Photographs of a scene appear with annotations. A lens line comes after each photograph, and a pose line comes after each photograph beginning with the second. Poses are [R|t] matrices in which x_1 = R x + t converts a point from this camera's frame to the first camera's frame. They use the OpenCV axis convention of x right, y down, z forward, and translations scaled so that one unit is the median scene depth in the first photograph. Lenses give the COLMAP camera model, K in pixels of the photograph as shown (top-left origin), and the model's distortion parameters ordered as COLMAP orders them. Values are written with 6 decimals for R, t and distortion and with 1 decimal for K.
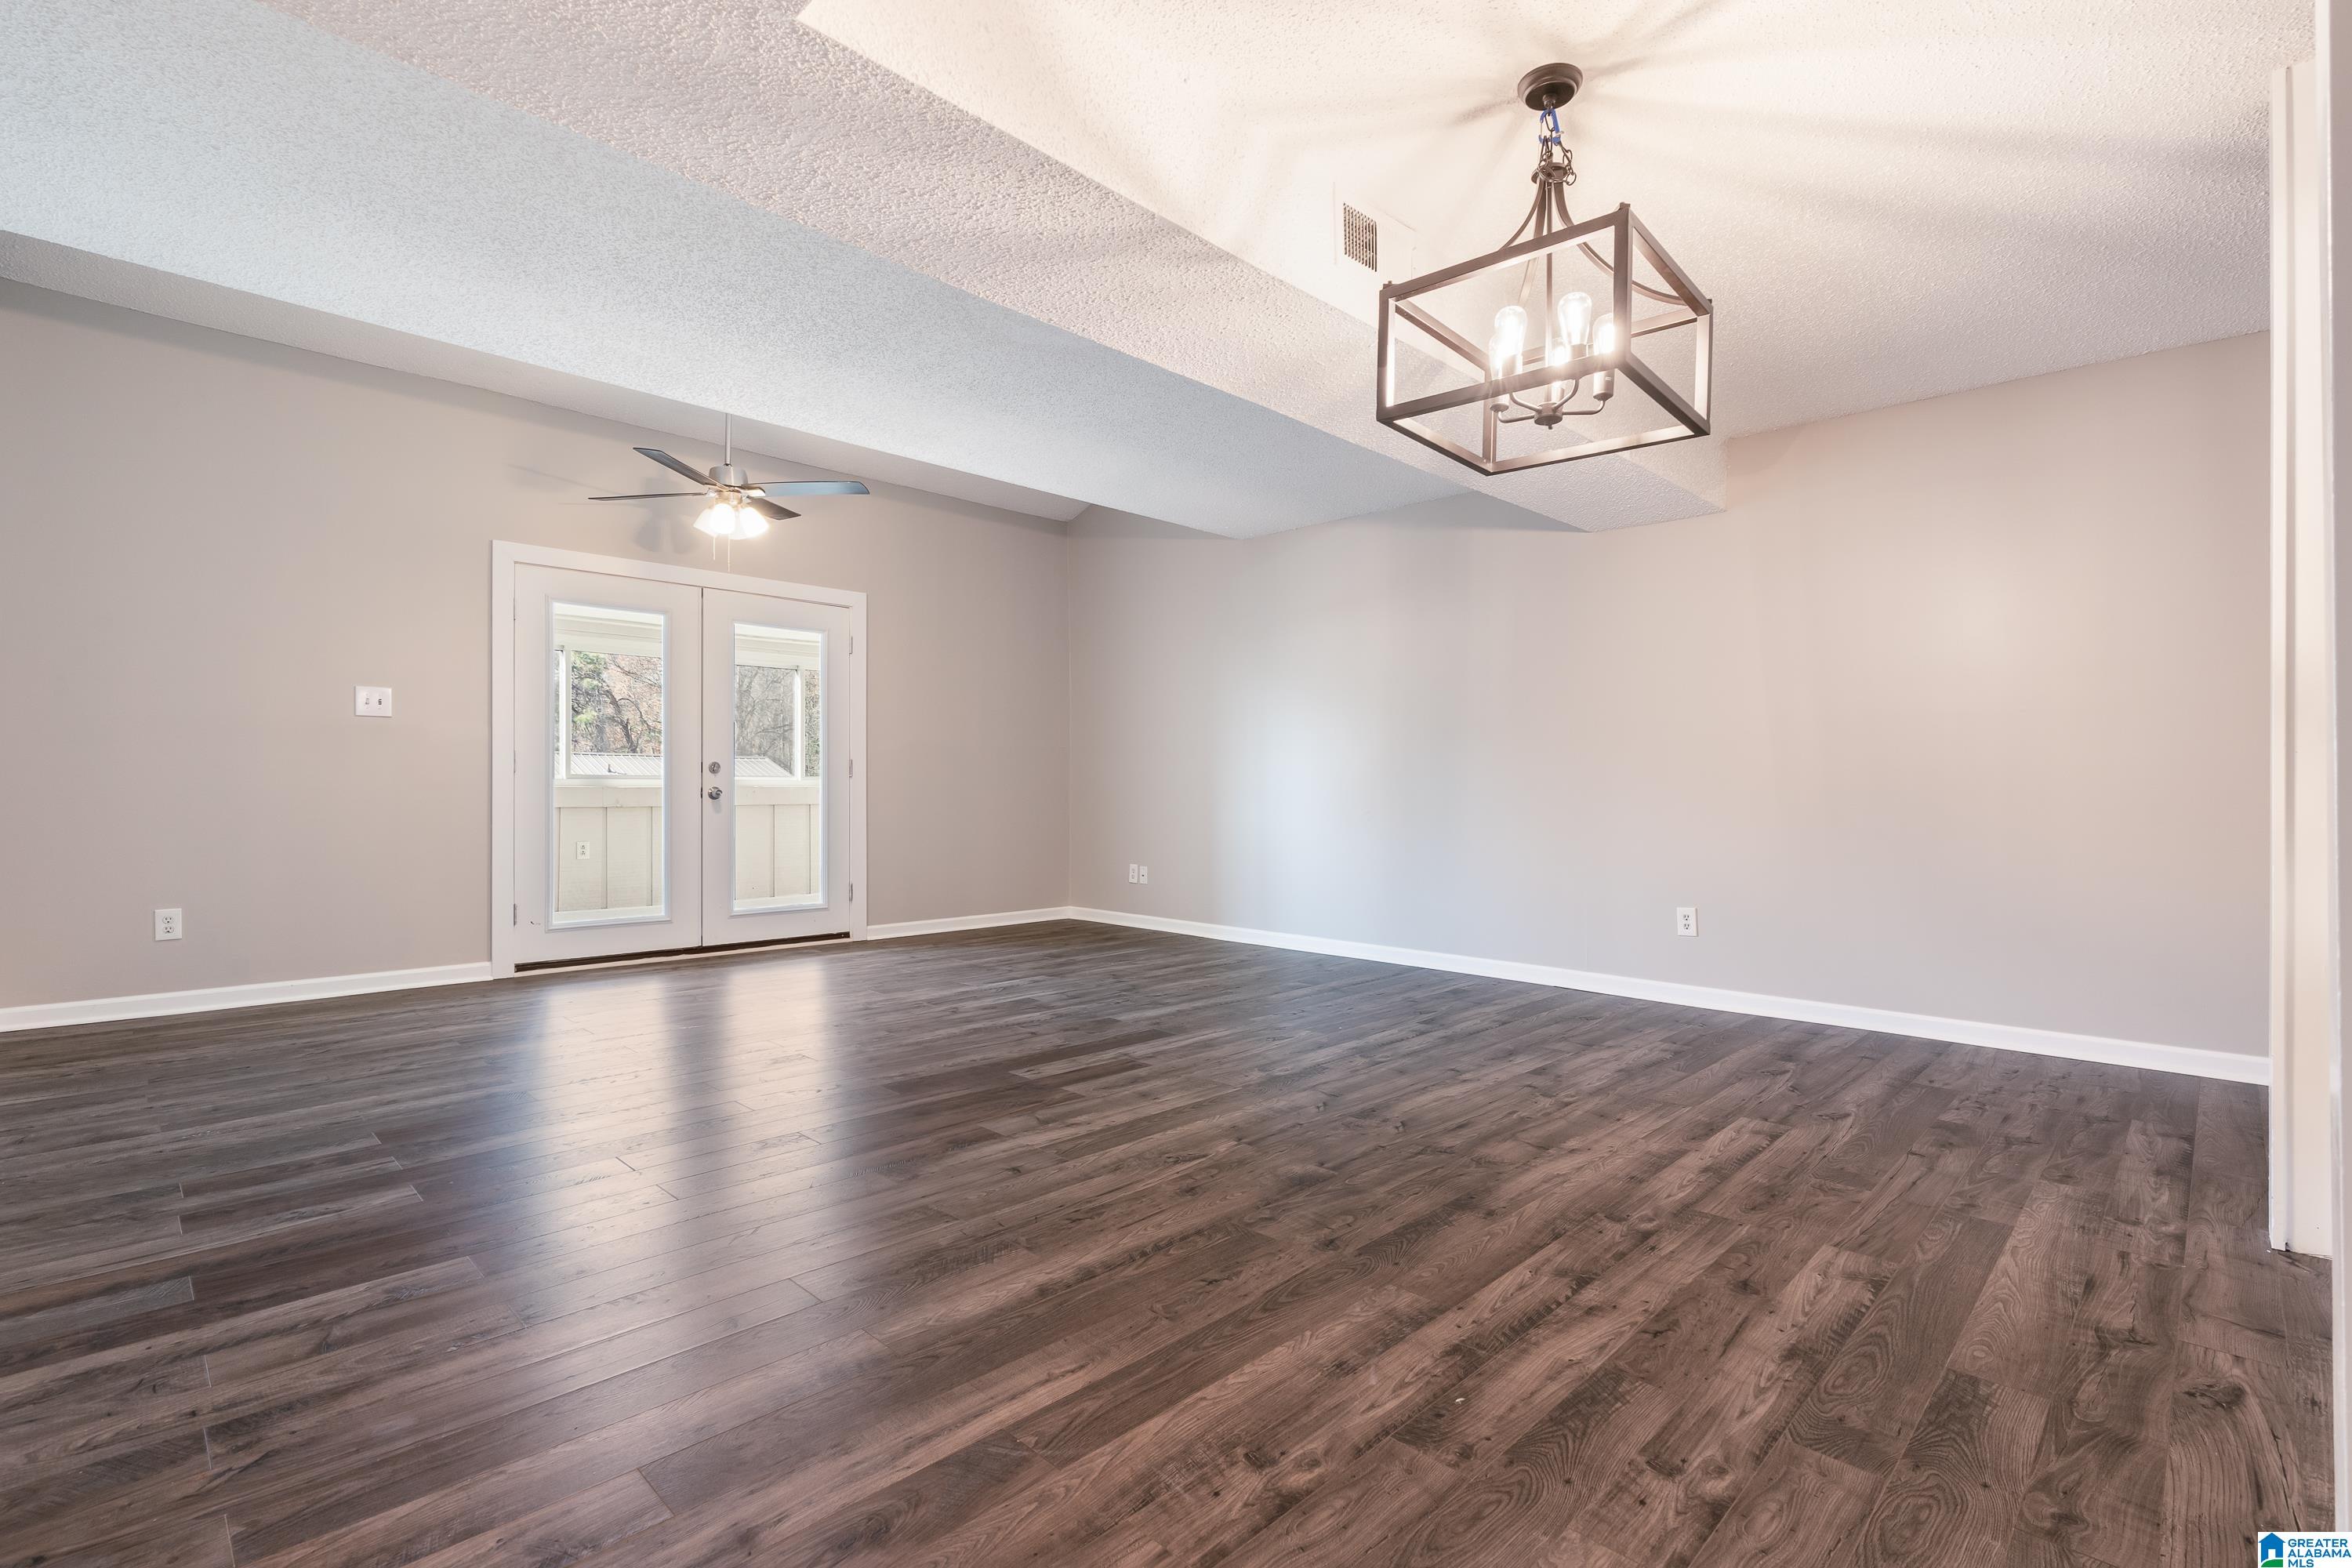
lens RADIAL K [[1073.0, 0, 1172.7], [0, 1073.0, 788.2], [0, 0, 1]] dist [0.003269, 0.000549]
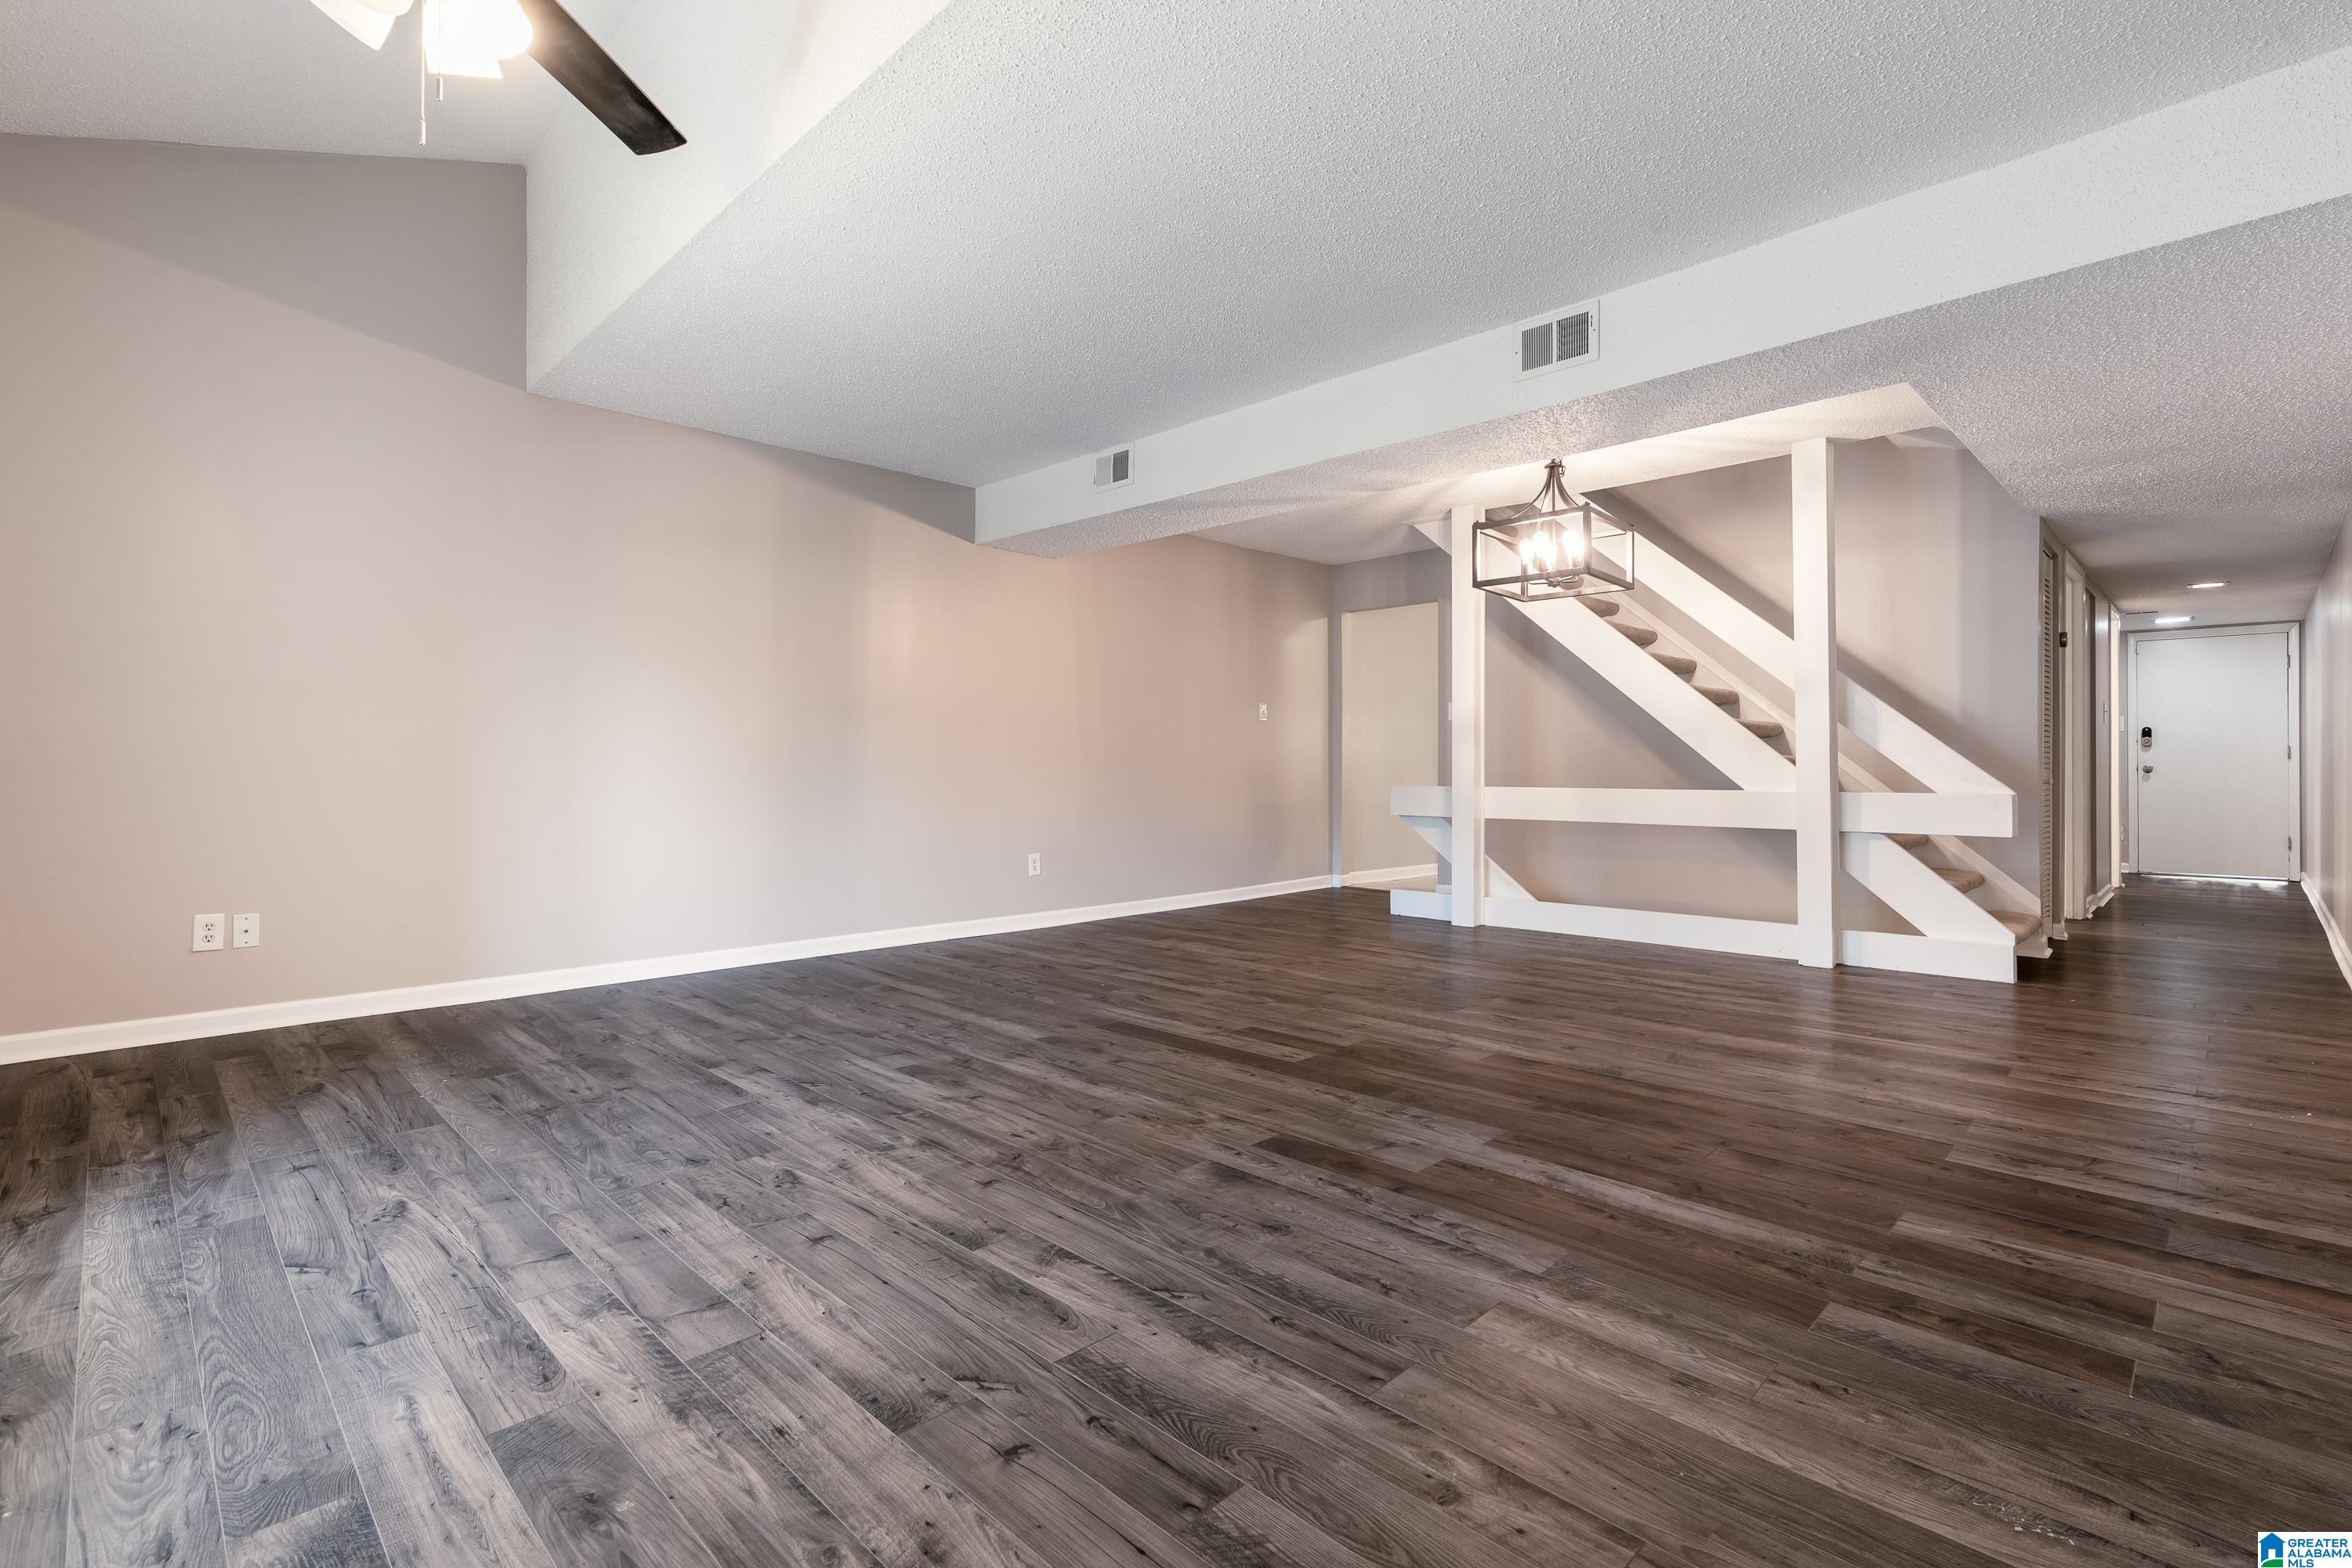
lens RADIAL K [[1073.0, 0, 1172.7], [0, 1073.0, 771.1], [0, 0, 1]] dist [0.003269, 0.000549]
pose [[0.000062, -0.008890, 0.999960, -1.600253], [0.000447, 0.999960, 0.008890, -0.002407], [-1.000000, 0.000447, 0.000066, 1.611934]]
